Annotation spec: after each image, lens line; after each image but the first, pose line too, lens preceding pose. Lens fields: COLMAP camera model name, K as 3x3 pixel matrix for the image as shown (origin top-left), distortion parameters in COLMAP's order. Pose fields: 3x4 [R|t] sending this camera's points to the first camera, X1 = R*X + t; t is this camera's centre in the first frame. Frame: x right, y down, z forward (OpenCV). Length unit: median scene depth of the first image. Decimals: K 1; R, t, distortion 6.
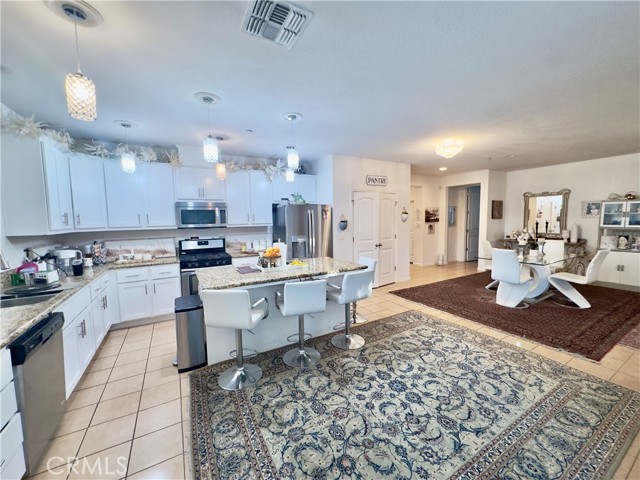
lens RADIAL K [[254.6, 0, 321.7], [0, 254.6, 236.6], [0, 0, 1]] dist [-0.003528, 0.000667]
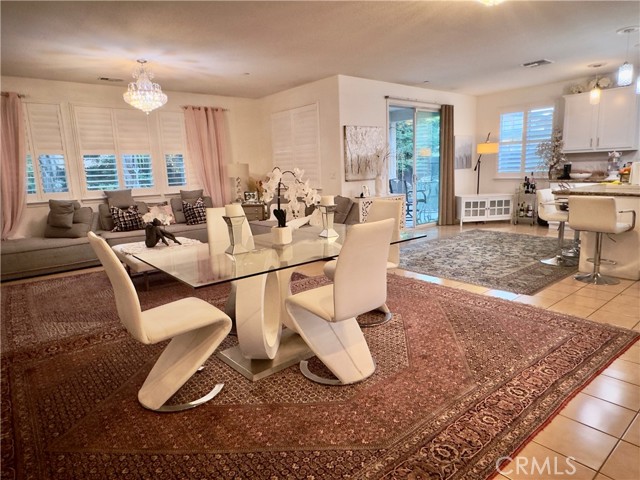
lens RADIAL K [[397.1, 0, 319.8], [0, 397.1, 238.4], [0, 0, 1]] dist [-0.007334, 0.005510]
pose [[-0.985819, 0.079073, -0.148012, 1.002182], [0.040835, 0.968547, 0.245457, -0.090073], [0.162766, 0.235933, -0.958041, 1.836703]]
